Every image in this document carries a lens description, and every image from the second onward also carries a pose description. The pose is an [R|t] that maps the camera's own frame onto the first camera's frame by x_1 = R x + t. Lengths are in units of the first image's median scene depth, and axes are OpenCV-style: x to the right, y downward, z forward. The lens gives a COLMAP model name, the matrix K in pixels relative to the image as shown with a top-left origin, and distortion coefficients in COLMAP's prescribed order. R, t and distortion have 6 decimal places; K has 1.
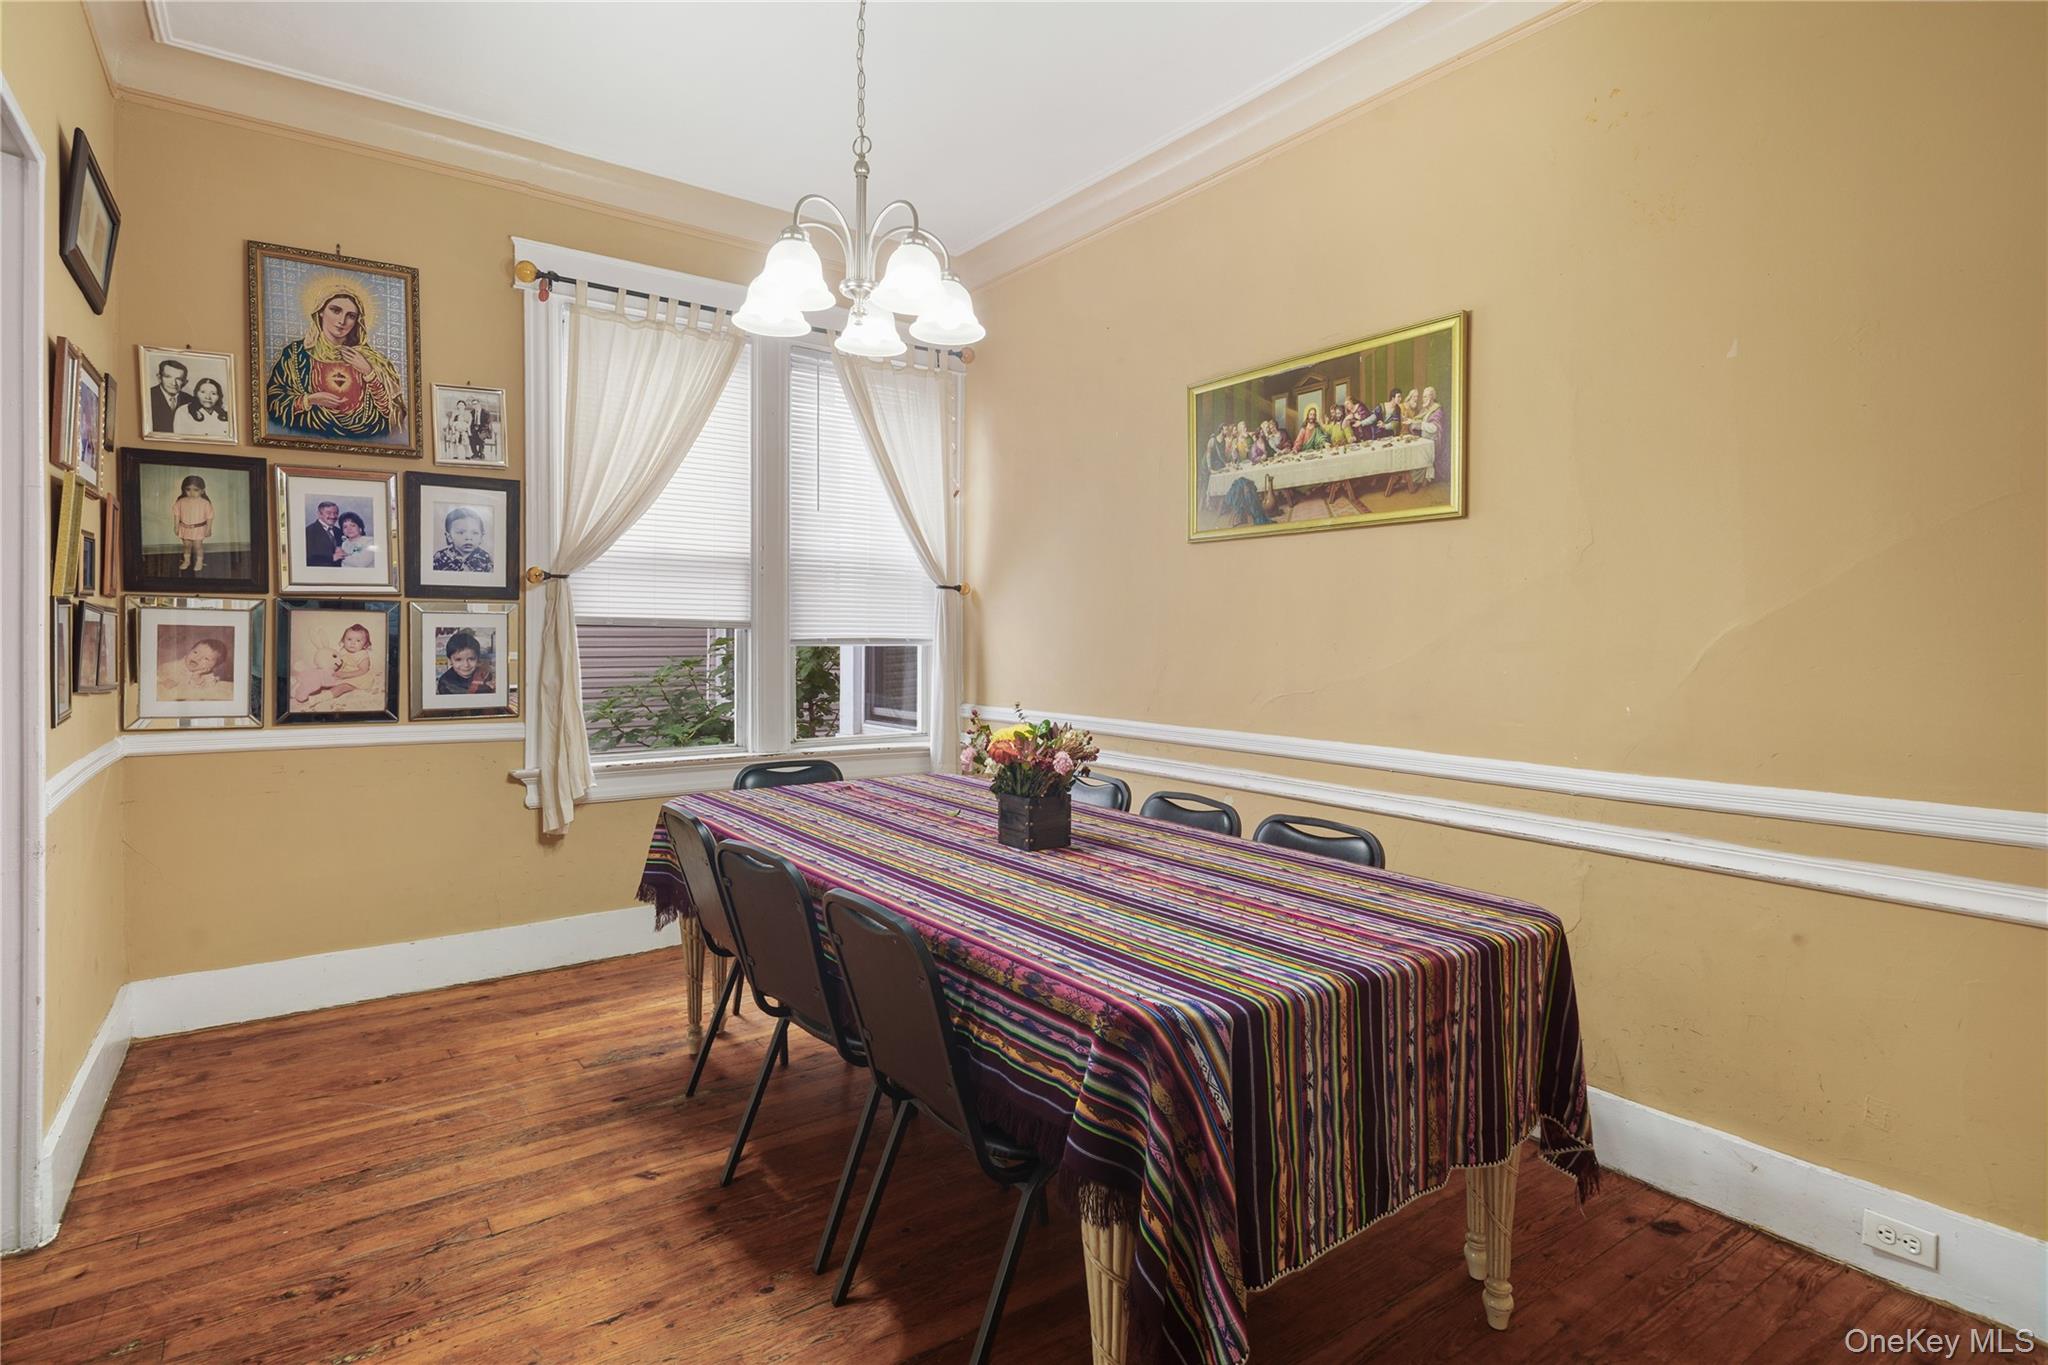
lens RADIAL K [[1025.4, 0, 1033.2], [0, 1025.4, 657.5], [0, 0, 1]] dist [0.000268, -0.001007]
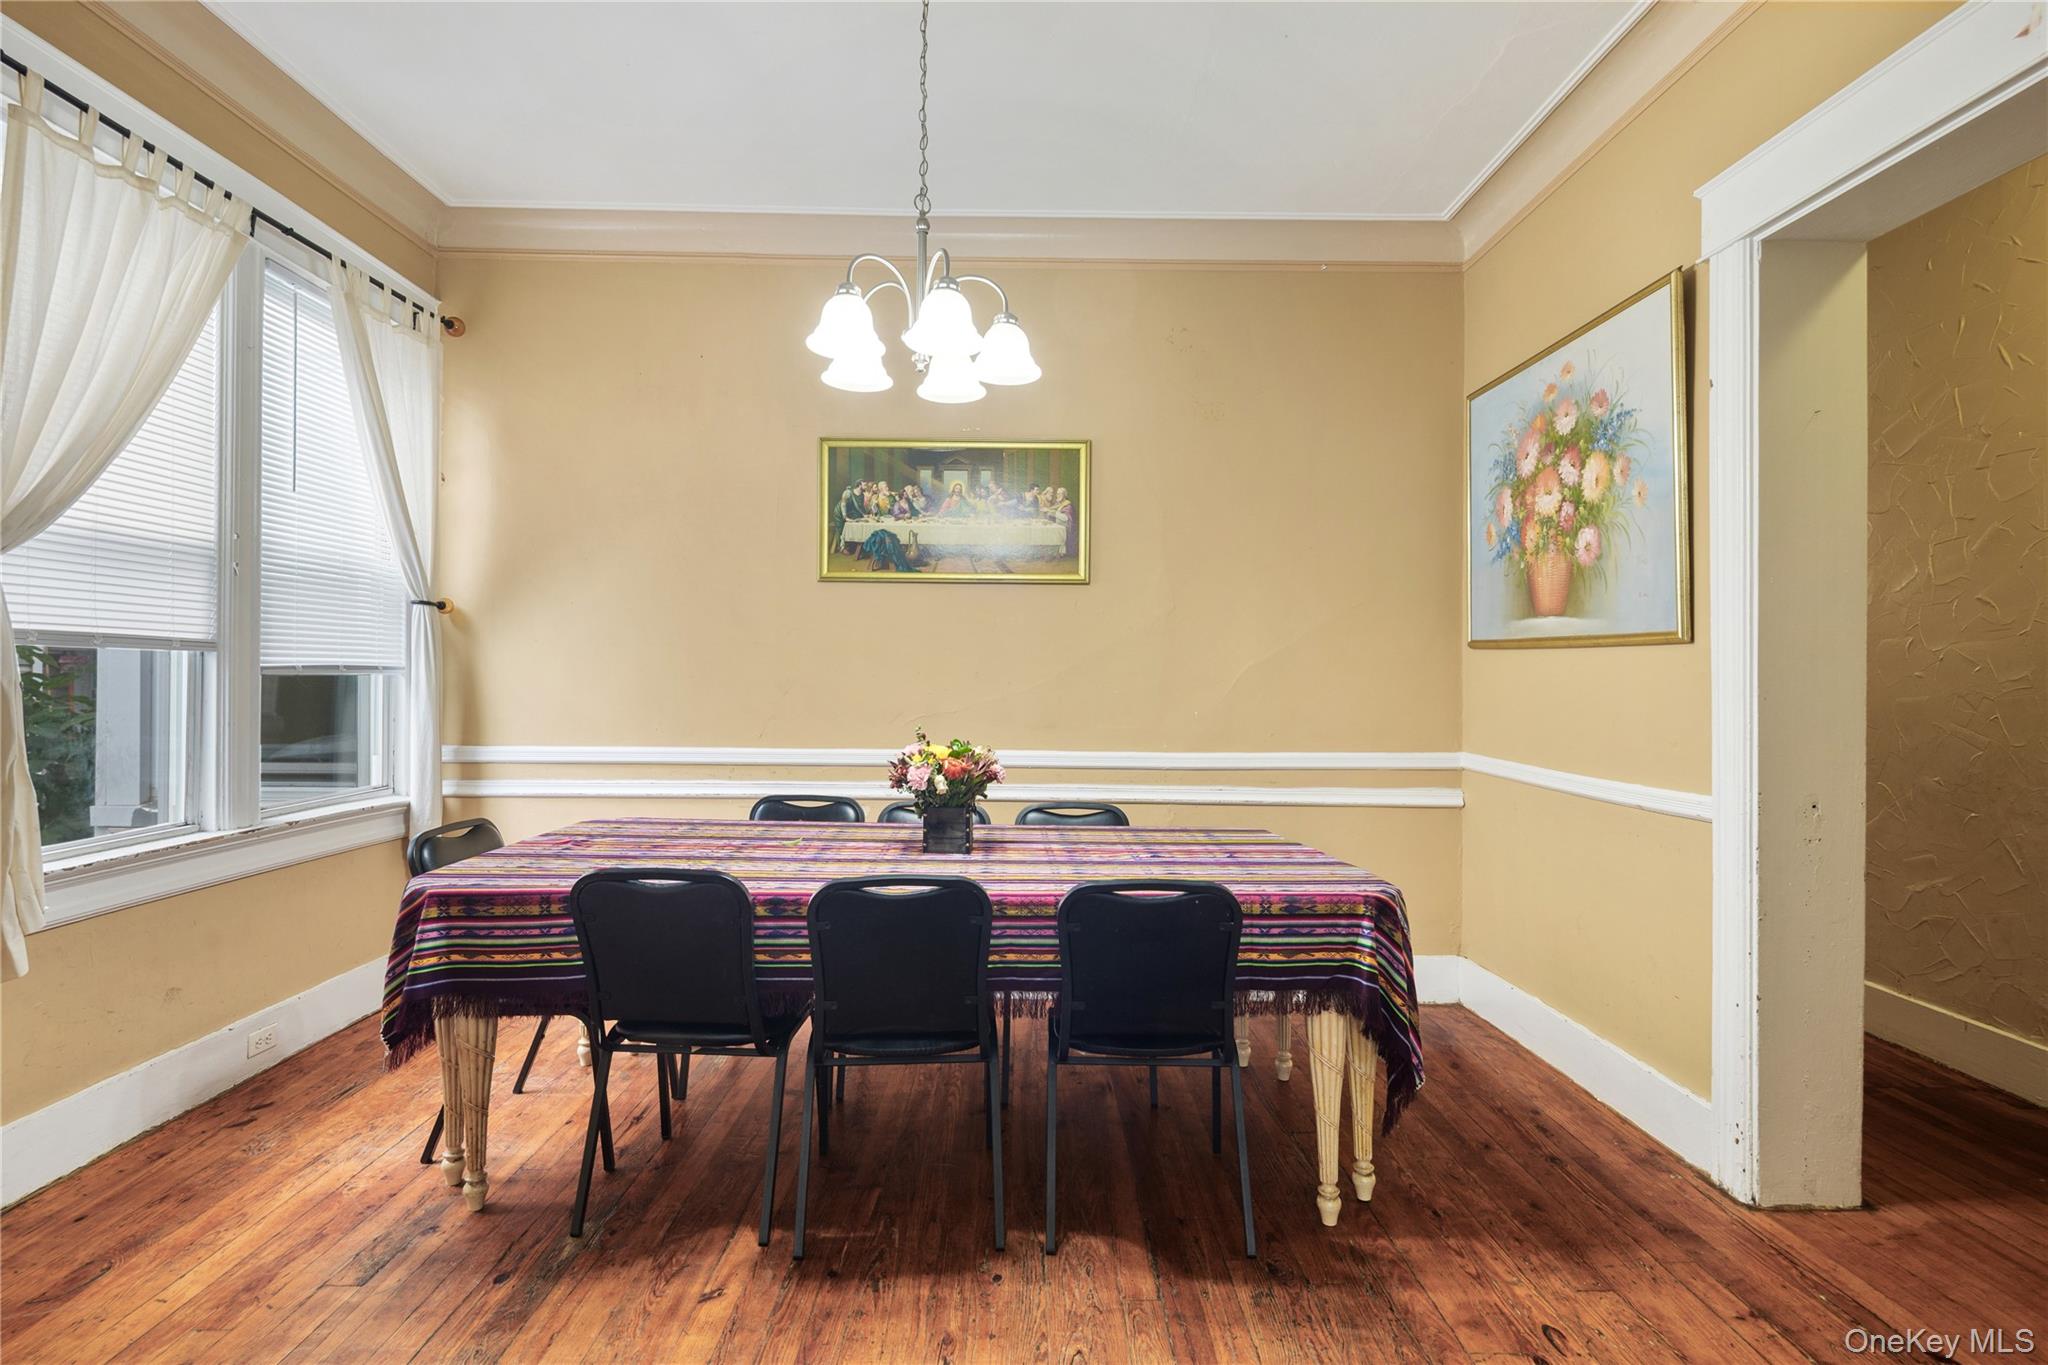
lens RADIAL K [[1012.6, 0, 1019.3], [0, 1012.6, 675.8], [0, 0, 1]] dist [-0.001244, -0.000873]
pose [[0.593336, -0.002625, 0.804950, -0.656033], [0.011392, 0.999922, -0.005136, -0.002835], [-0.804874, 0.012217, 0.593320, 0.209630]]
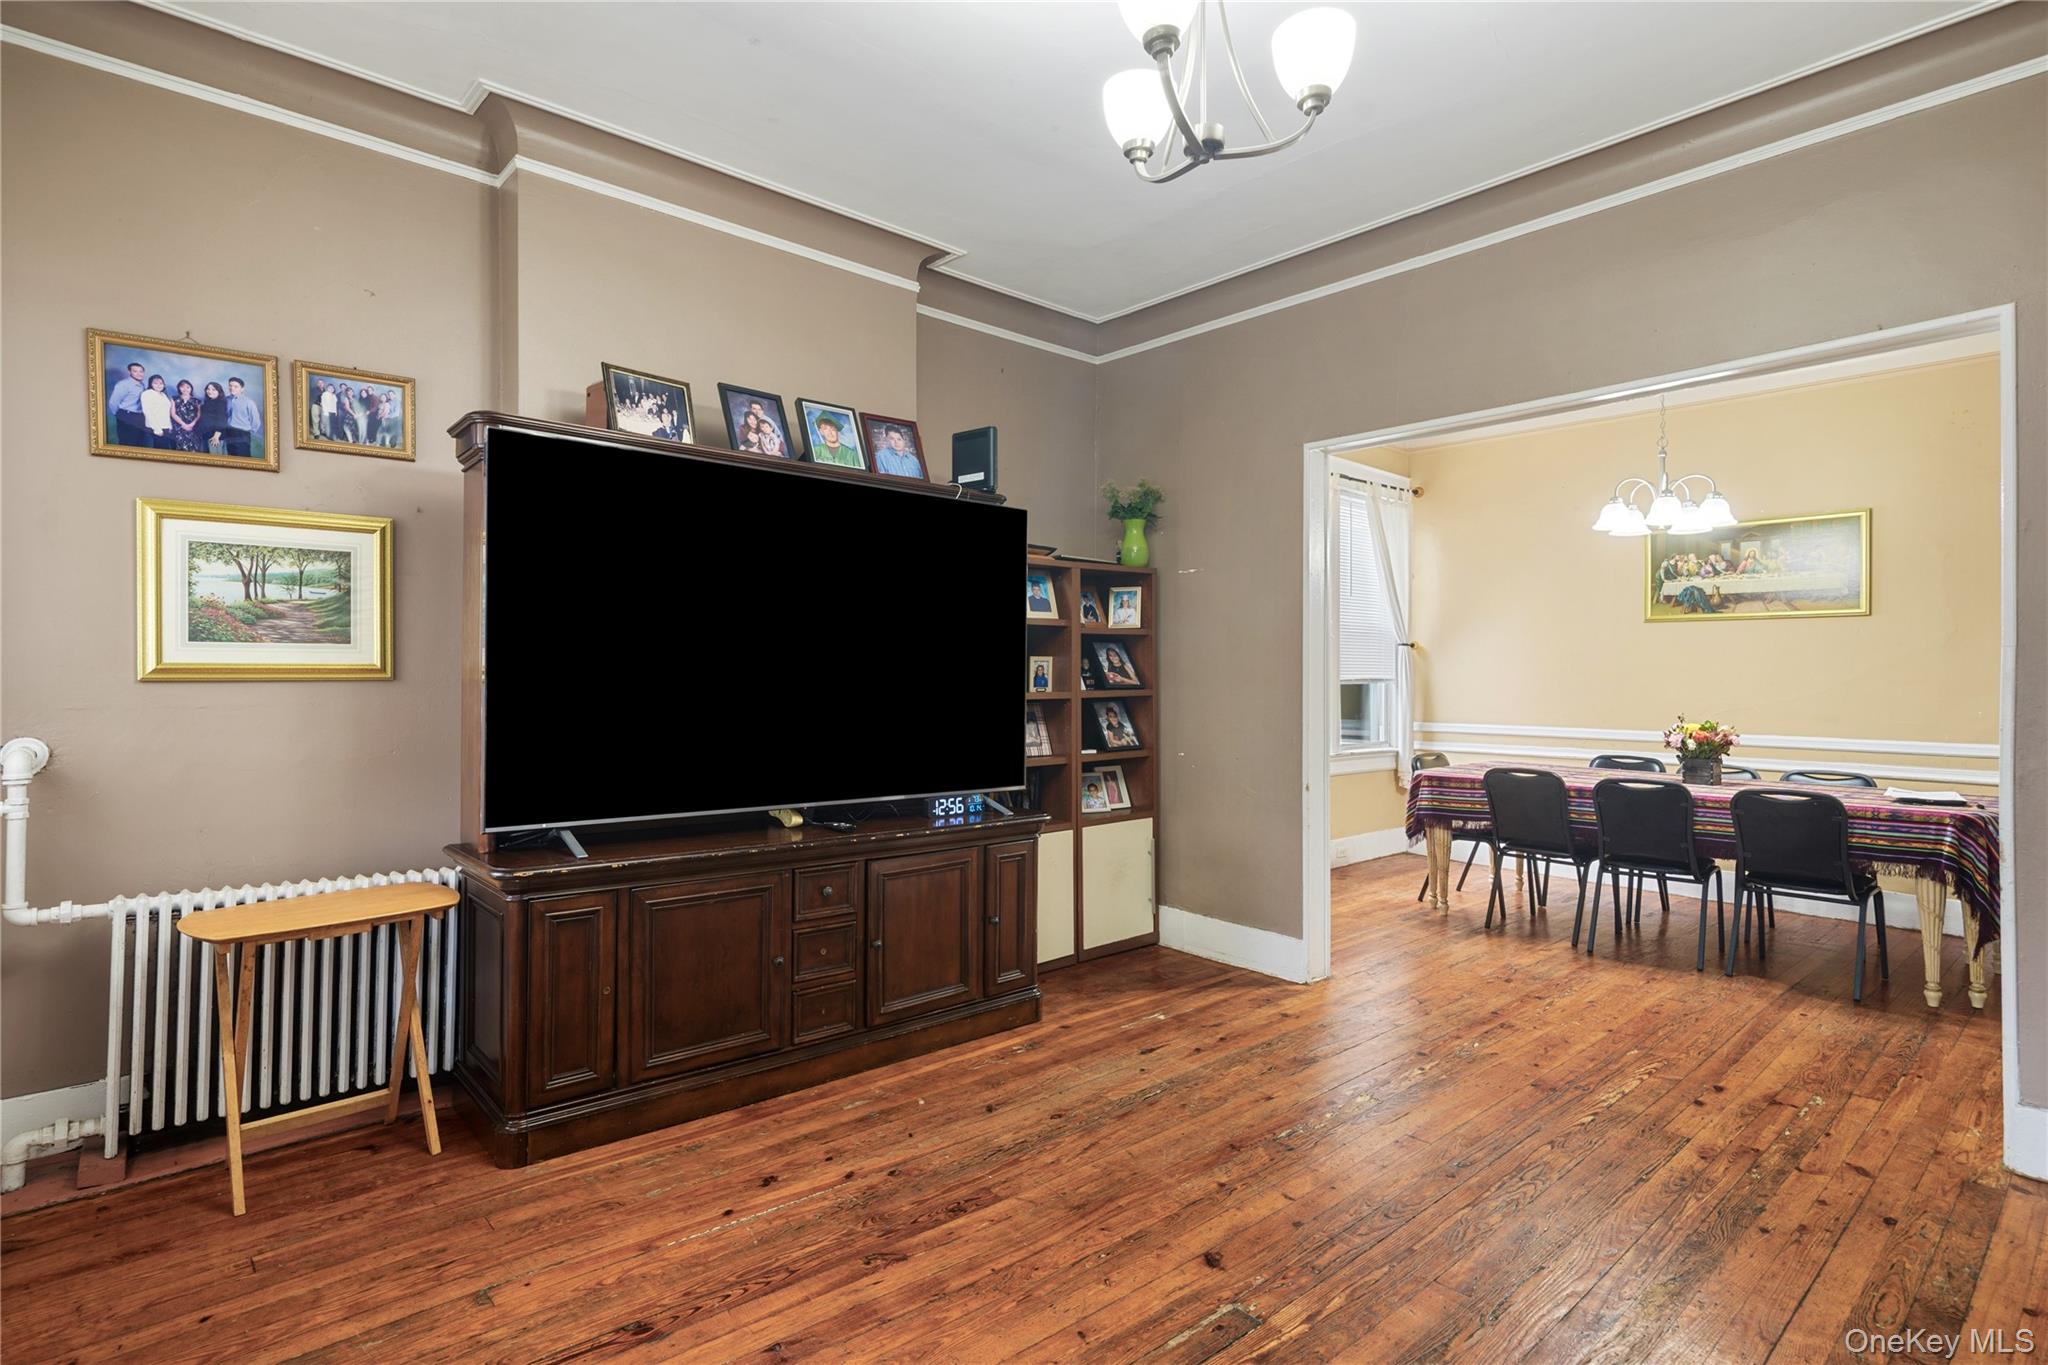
lens RADIAL K [[1012.6, 0, 1019.3], [0, 1012.6, 675.8], [0, 0, 1]] dist [-0.001244, -0.000873]
pose [[0.996329, -0.005460, 0.085430, -1.132666], [0.007018, 0.999814, -0.017953, -0.000043], [-0.085316, 0.018487, 0.996182, -0.637239]]
